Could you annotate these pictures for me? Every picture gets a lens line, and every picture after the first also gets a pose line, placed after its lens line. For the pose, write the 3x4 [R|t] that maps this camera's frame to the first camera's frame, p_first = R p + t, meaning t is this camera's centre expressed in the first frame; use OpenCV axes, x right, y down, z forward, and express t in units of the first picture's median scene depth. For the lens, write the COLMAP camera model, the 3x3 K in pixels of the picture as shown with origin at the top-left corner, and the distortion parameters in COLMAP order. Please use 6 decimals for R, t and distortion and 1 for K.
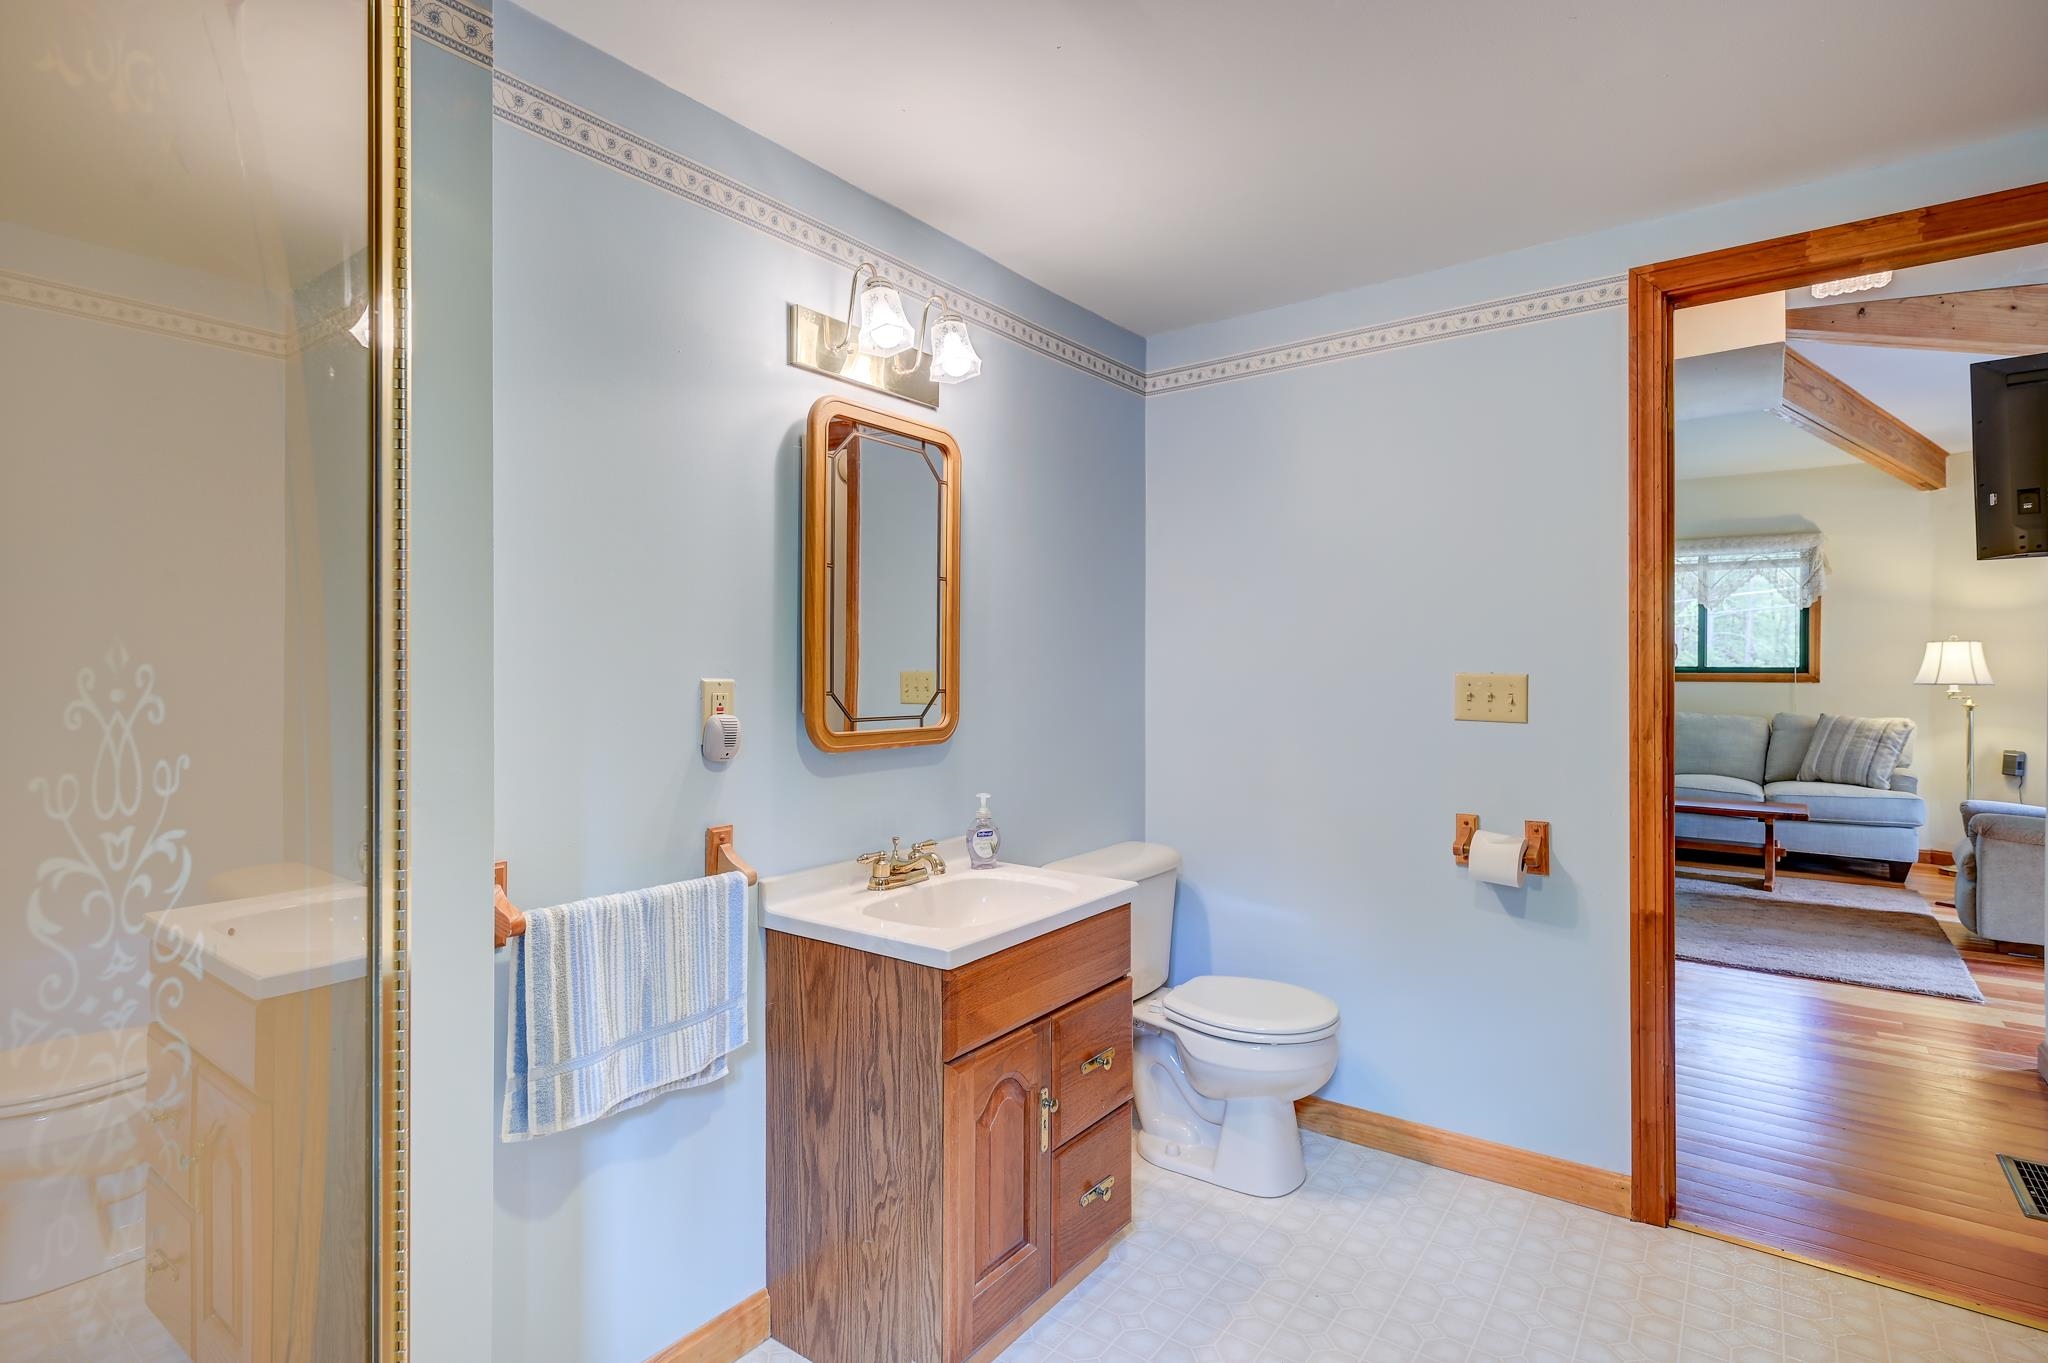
lens RADIAL K [[1016.6, 0, 1031.2], [0, 1016.6, 673.5], [0, 0, 1]] dist [-0.004438, 0.003203]
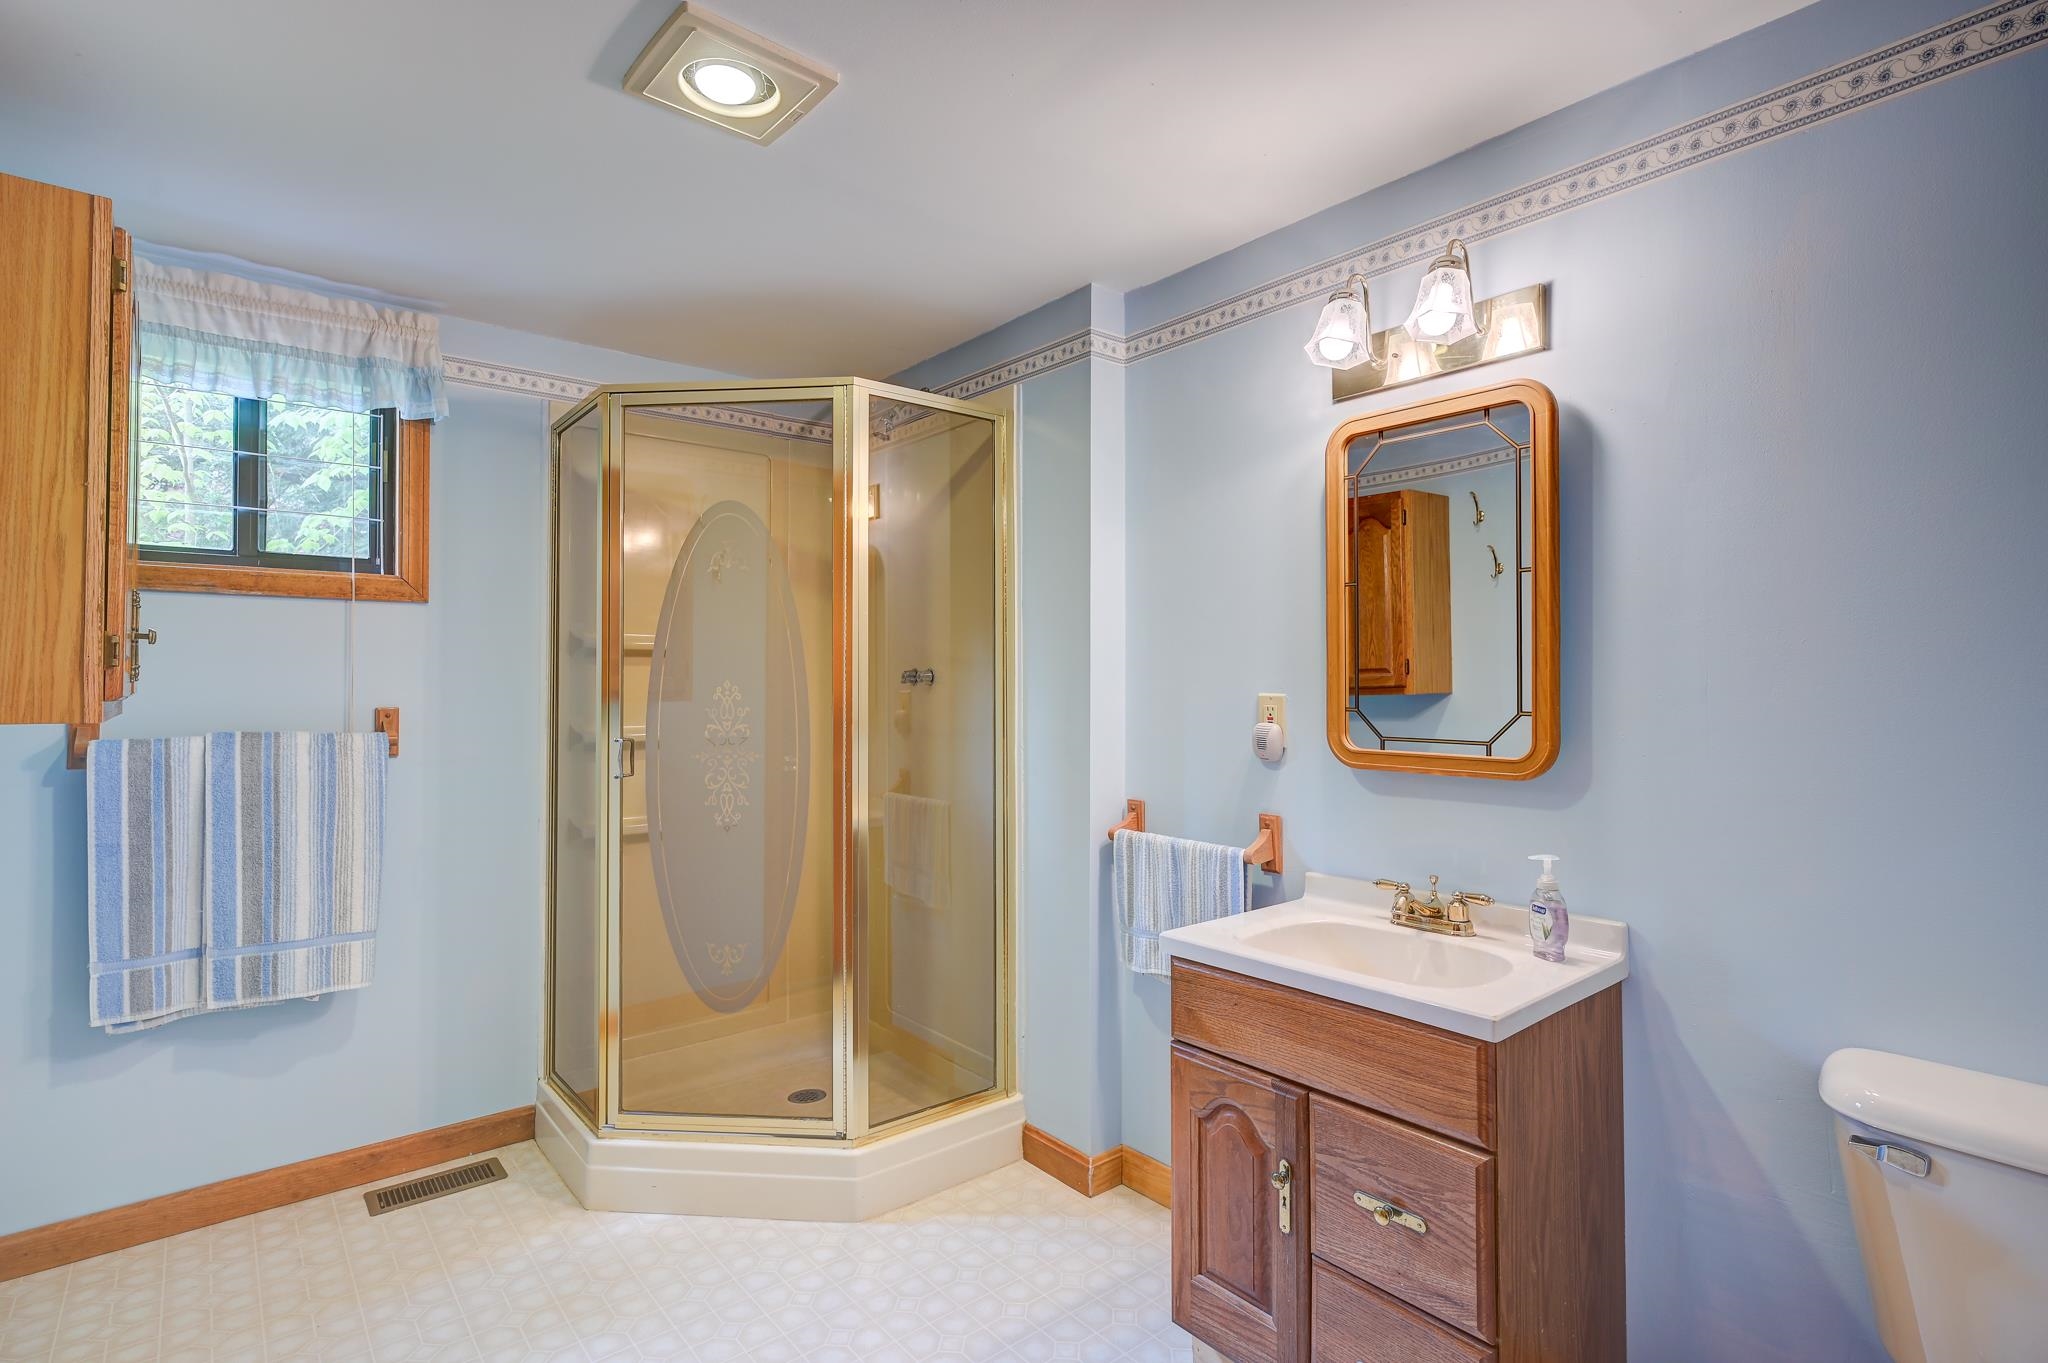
lens RADIAL K [[1016.6, 0, 1034.3], [0, 1016.6, 675.2], [0, 0, 1]] dist [-0.004438, 0.003203]
pose [[-0.256963, -0.007644, -0.966391, 0.847260], [0.000907, 0.999966, -0.008151, -0.006858], [0.966421, -0.002971, -0.256947, 0.927803]]
